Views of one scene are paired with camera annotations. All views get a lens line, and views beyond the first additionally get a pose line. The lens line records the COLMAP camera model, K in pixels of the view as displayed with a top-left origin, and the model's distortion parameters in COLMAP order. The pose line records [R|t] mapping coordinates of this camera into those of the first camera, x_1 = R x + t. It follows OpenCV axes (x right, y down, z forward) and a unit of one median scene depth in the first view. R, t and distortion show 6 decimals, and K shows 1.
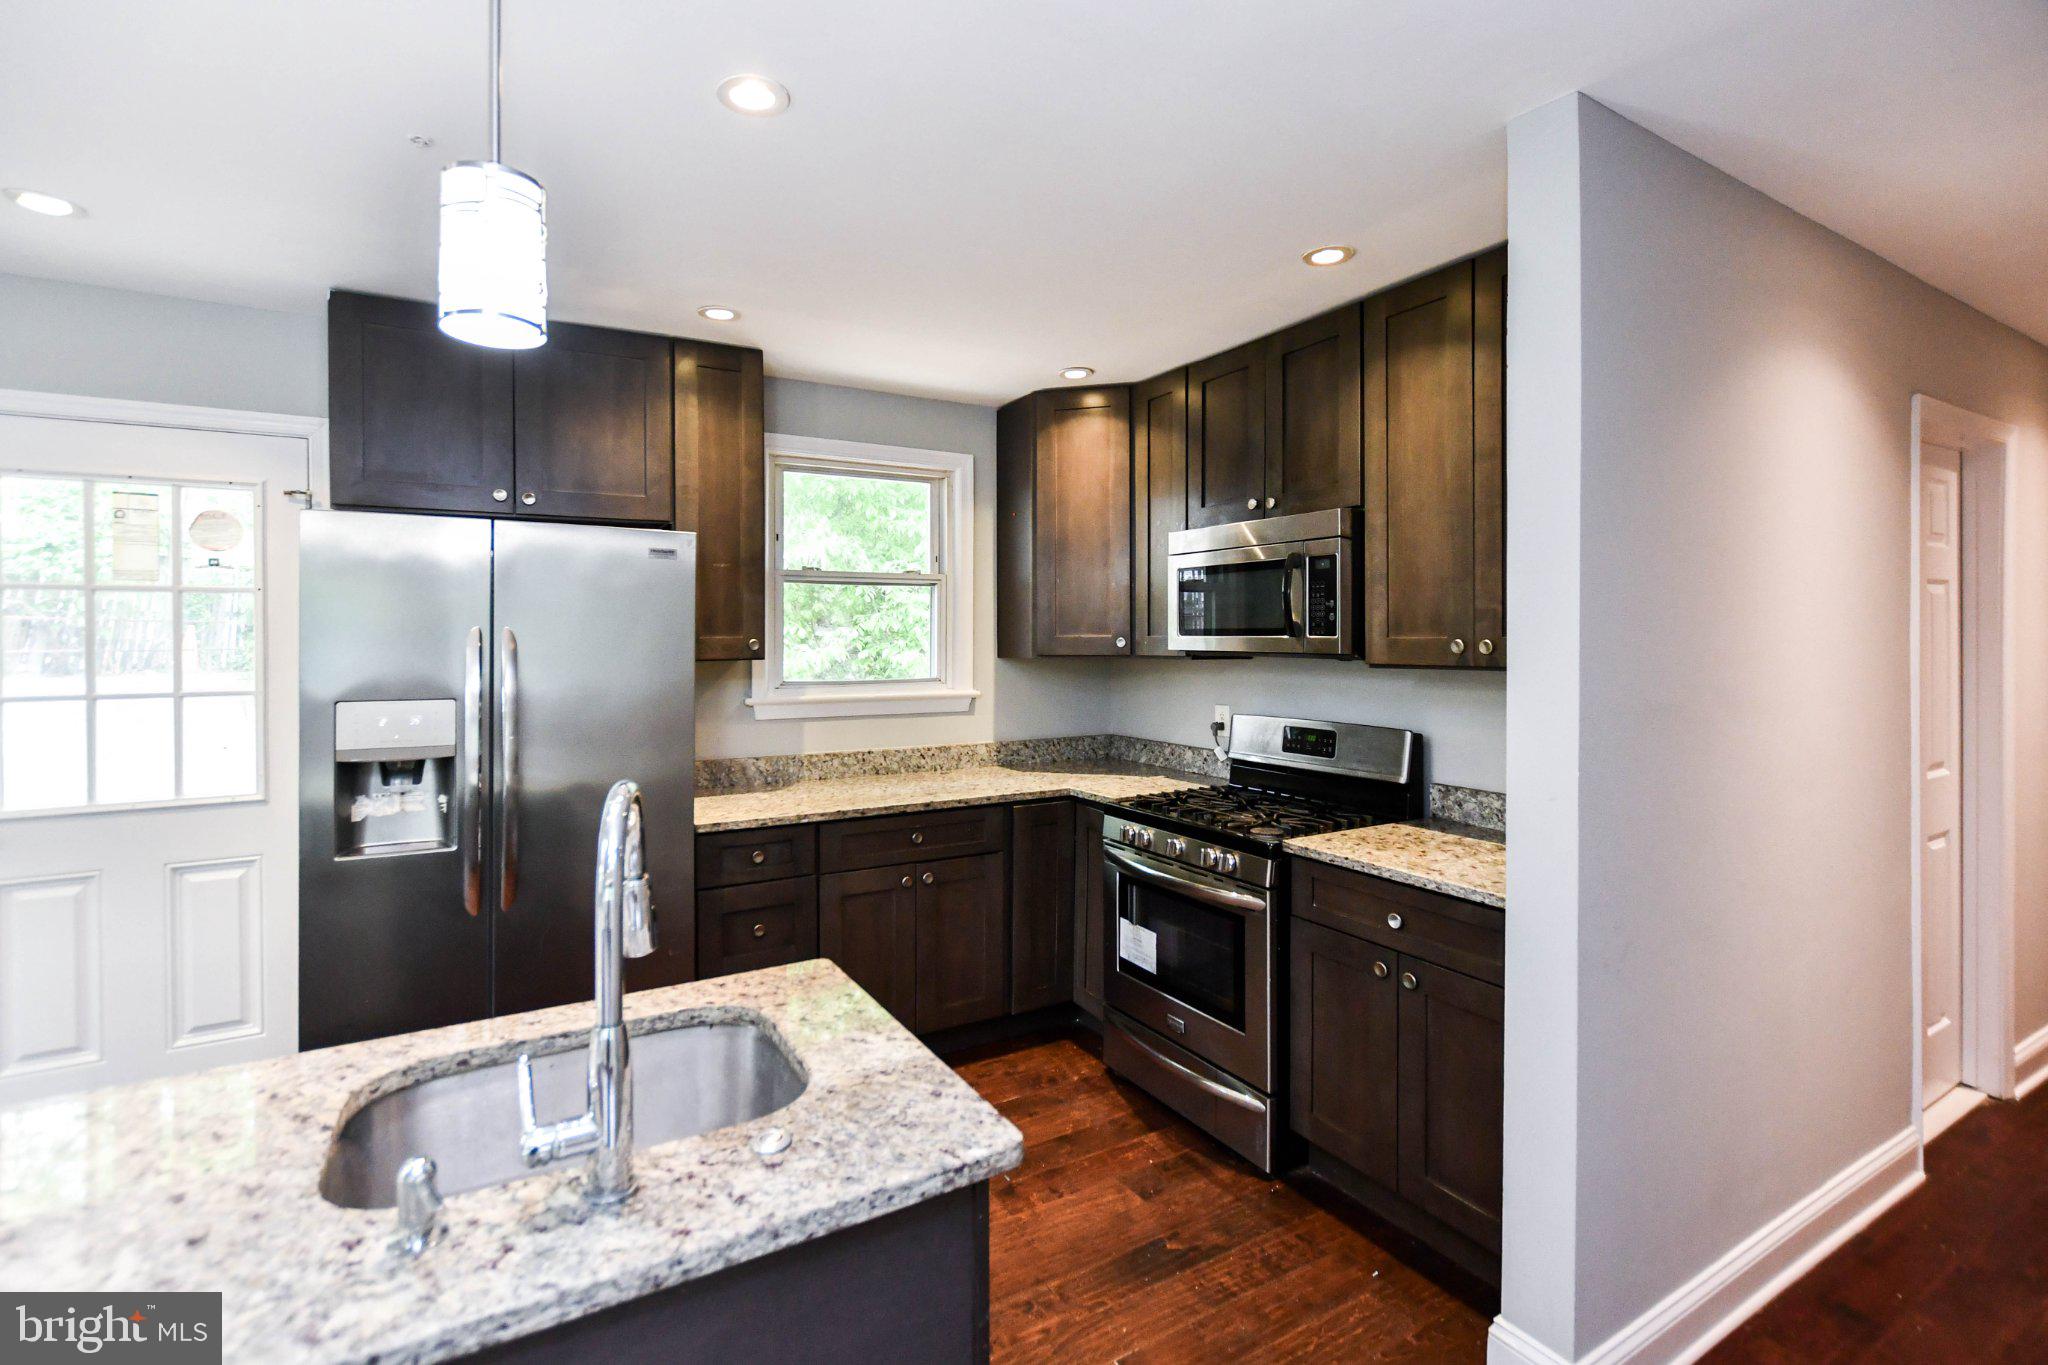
lens RADIAL K [[953.2, 0, 994.6], [0, 953.2, 644.2], [0, 0, 1]] dist [-0.002625, -0.000270]
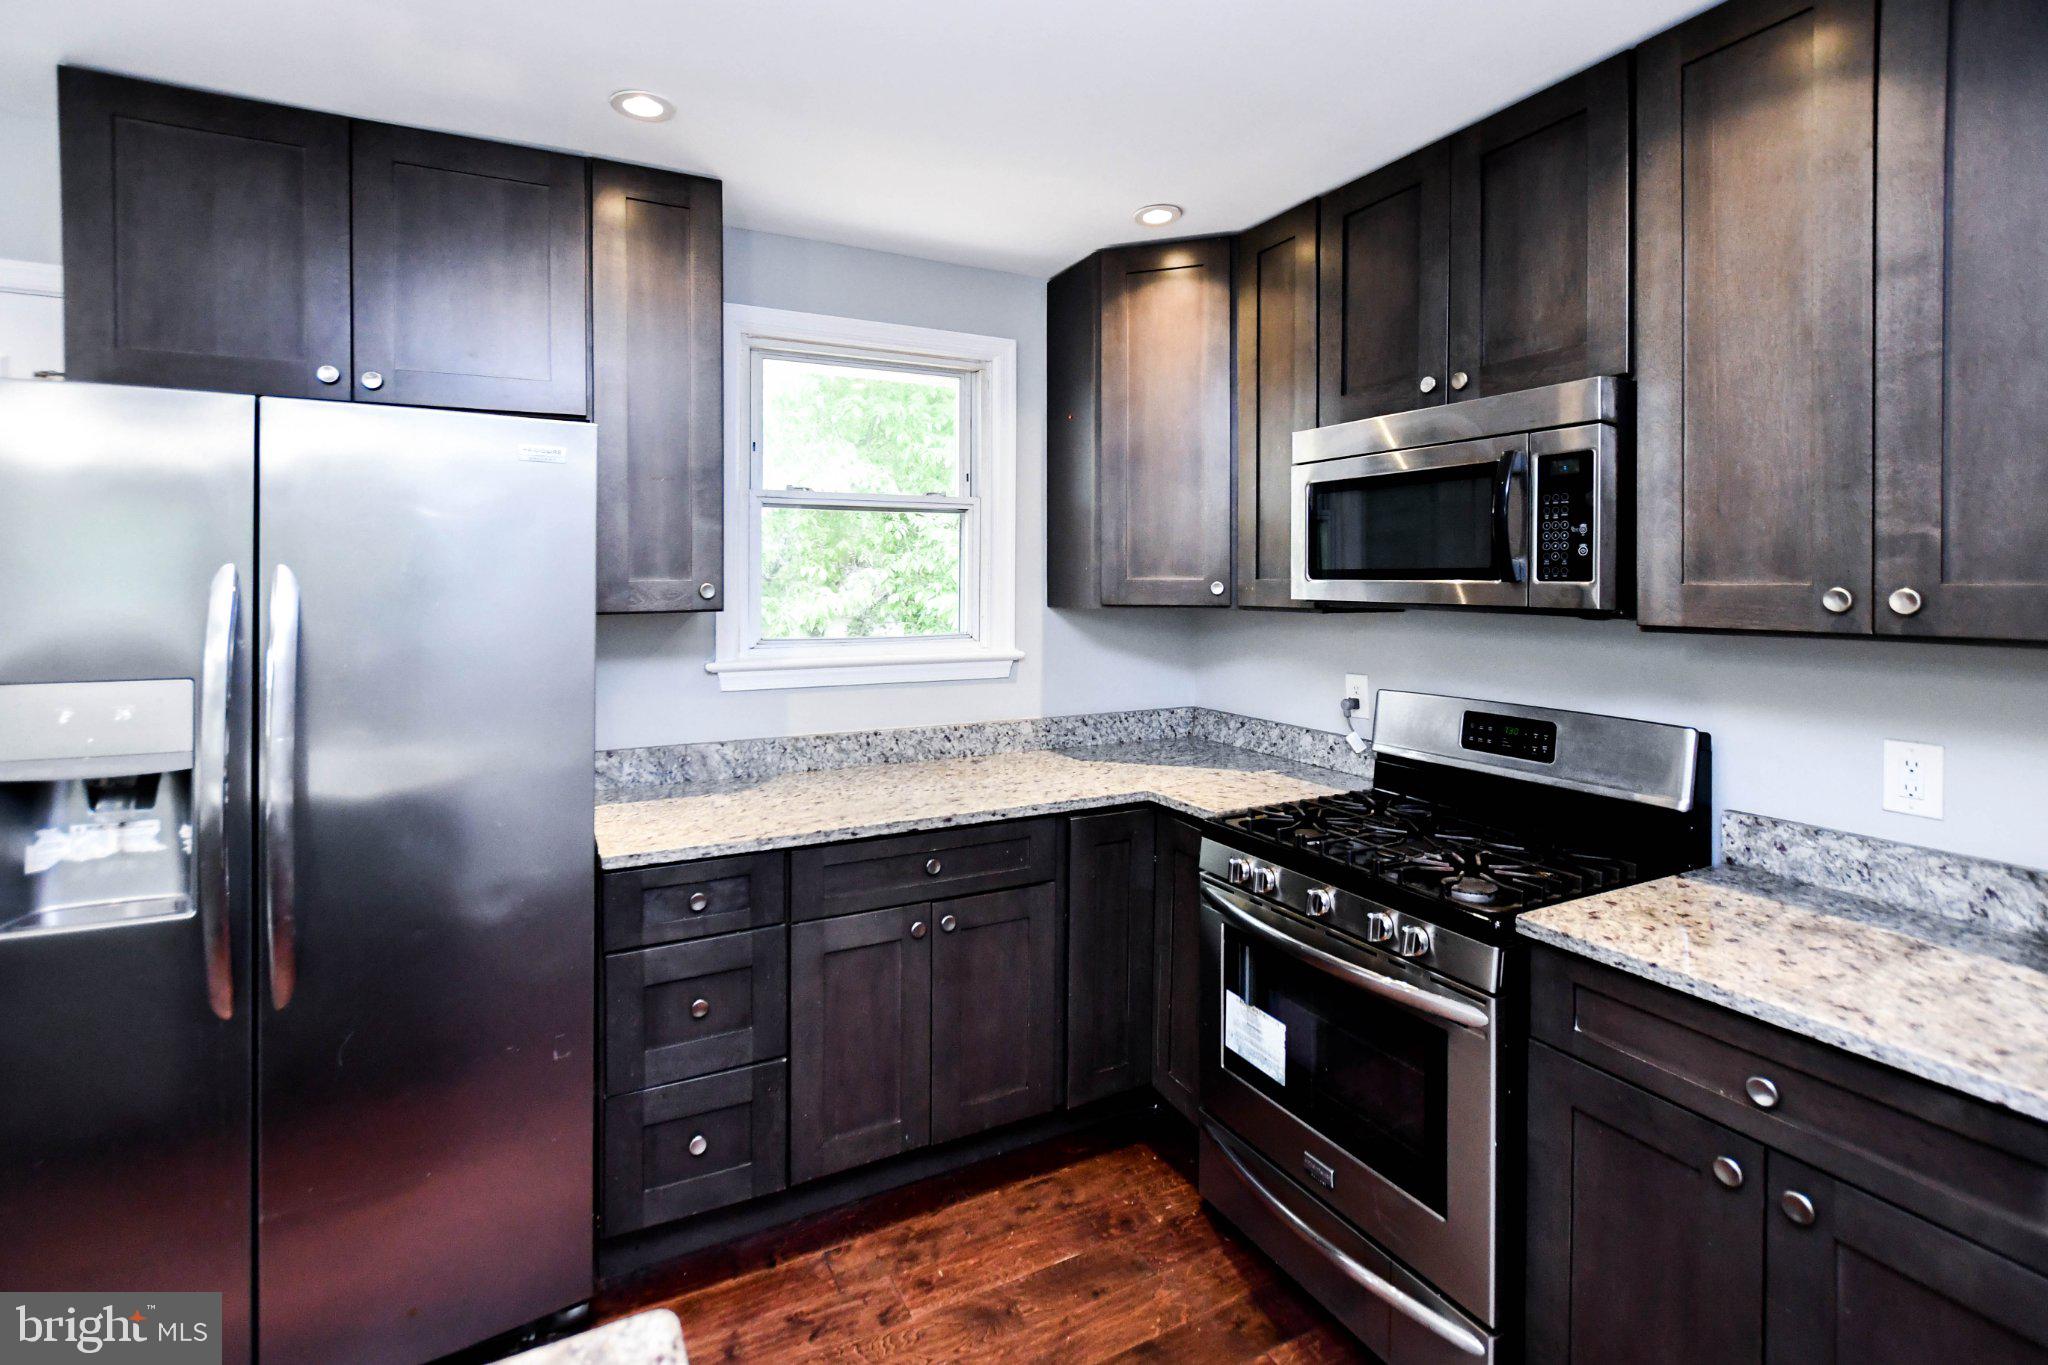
lens RADIAL K [[953.2, 0, 993.7], [0, 953.2, 594.8], [0, 0, 1]] dist [-0.002625, -0.000270]
pose [[0.998709, 0.002324, -0.050736, -0.001522], [-0.001802, 0.999945, 0.010325, -0.004647], [0.050757, -0.010220, 0.998659, 0.311020]]
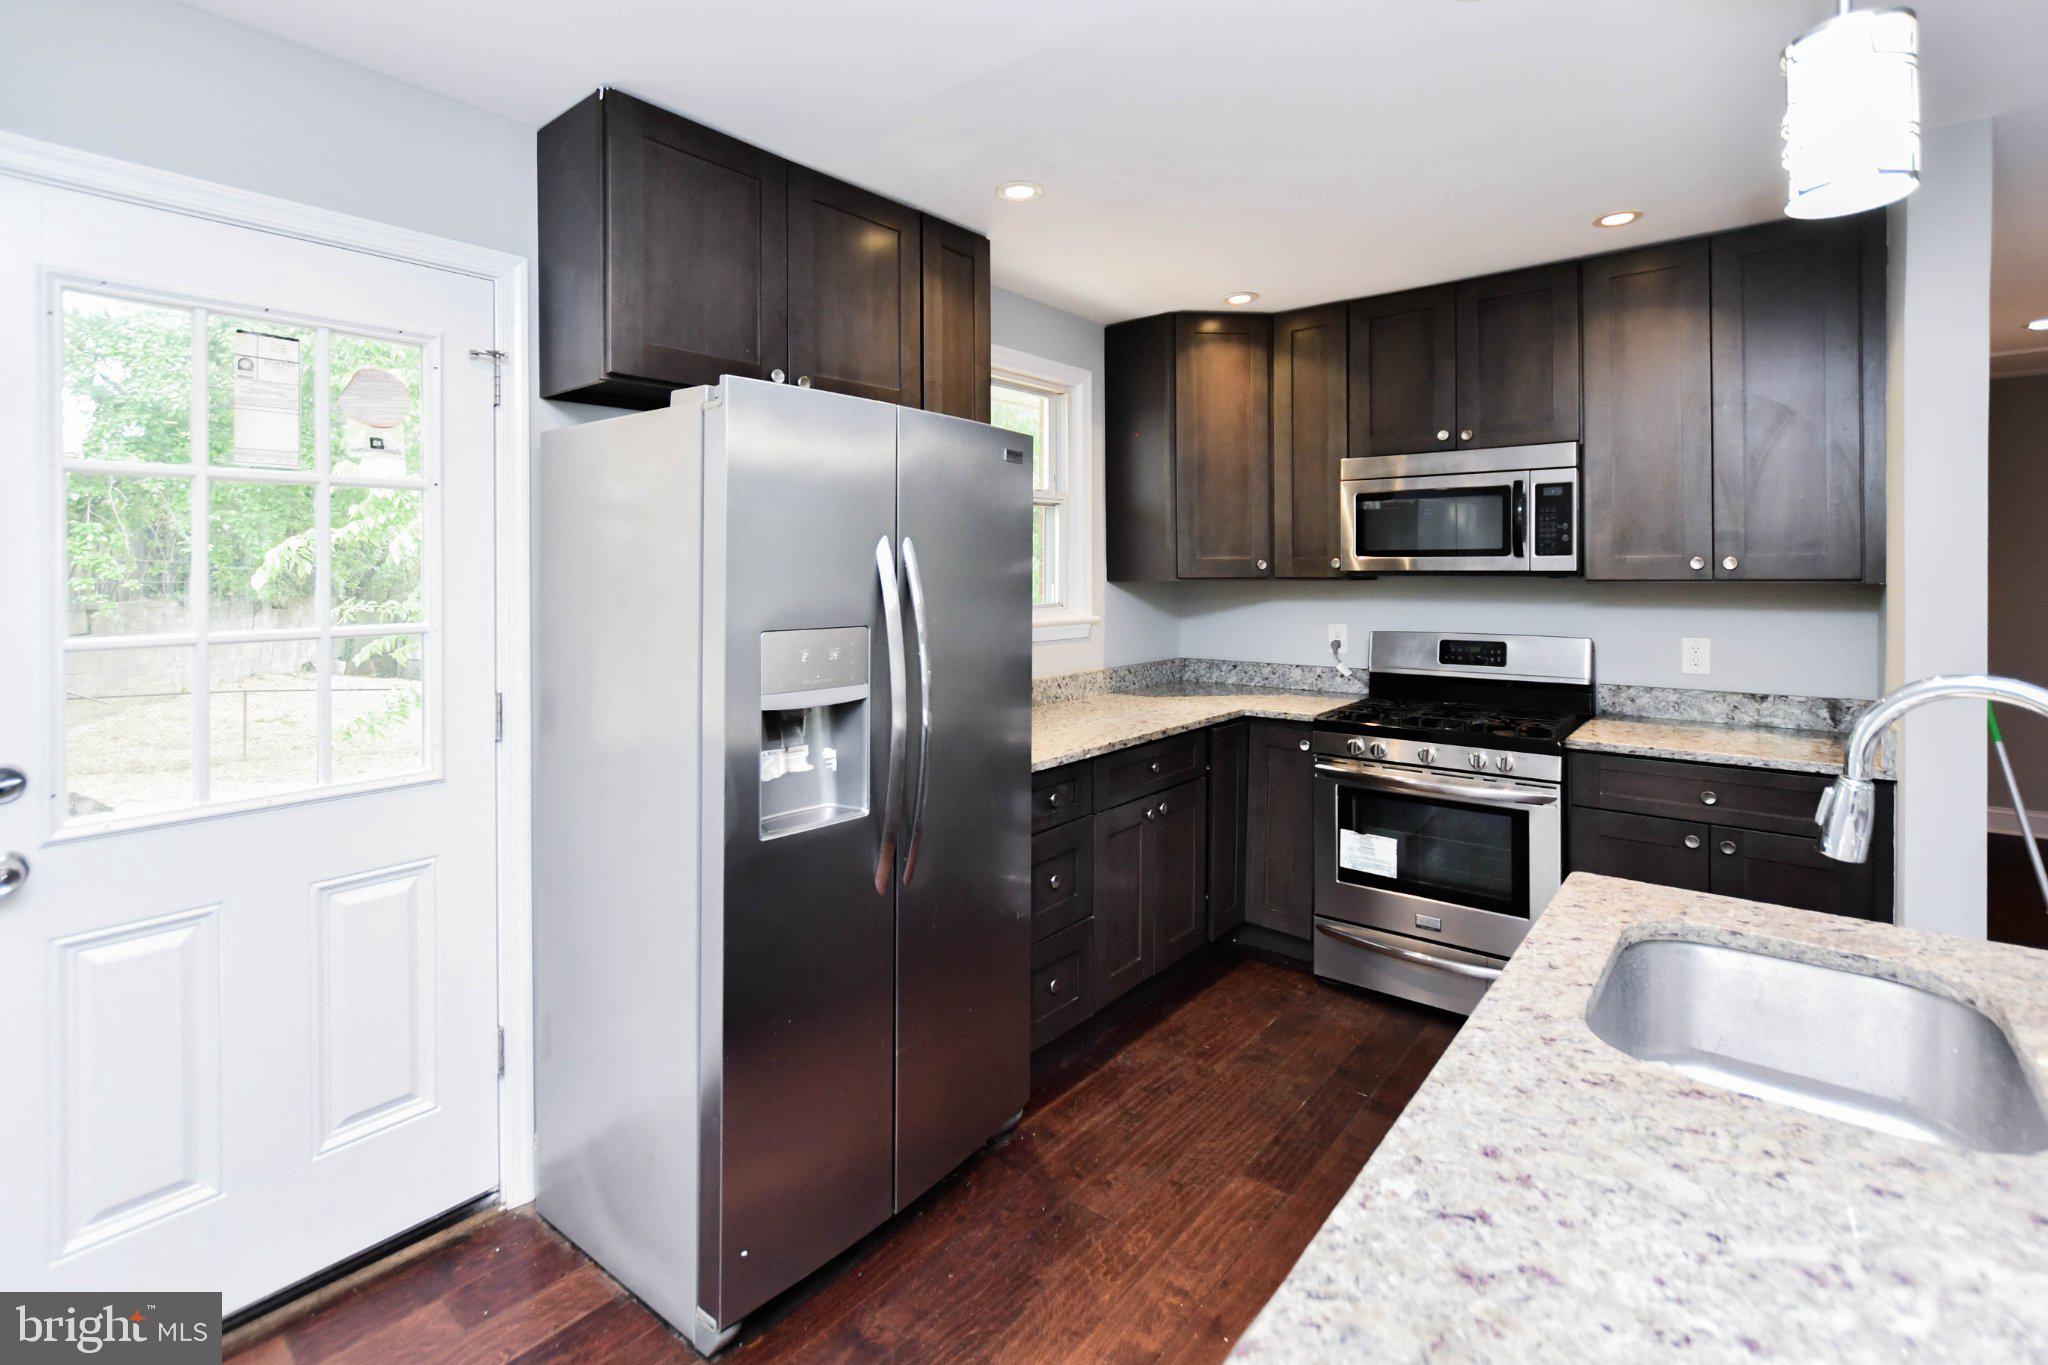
lens RADIAL K [[953.2, 0, 1006.2], [0, 953.2, 582.1], [0, 0, 1]] dist [-0.002625, -0.000270]
pose [[0.933578, -0.005520, 0.358332, -0.583726], [0.004754, 0.999984, 0.003018, 0.014264], [-0.358343, -0.001114, 0.933589, 0.165526]]
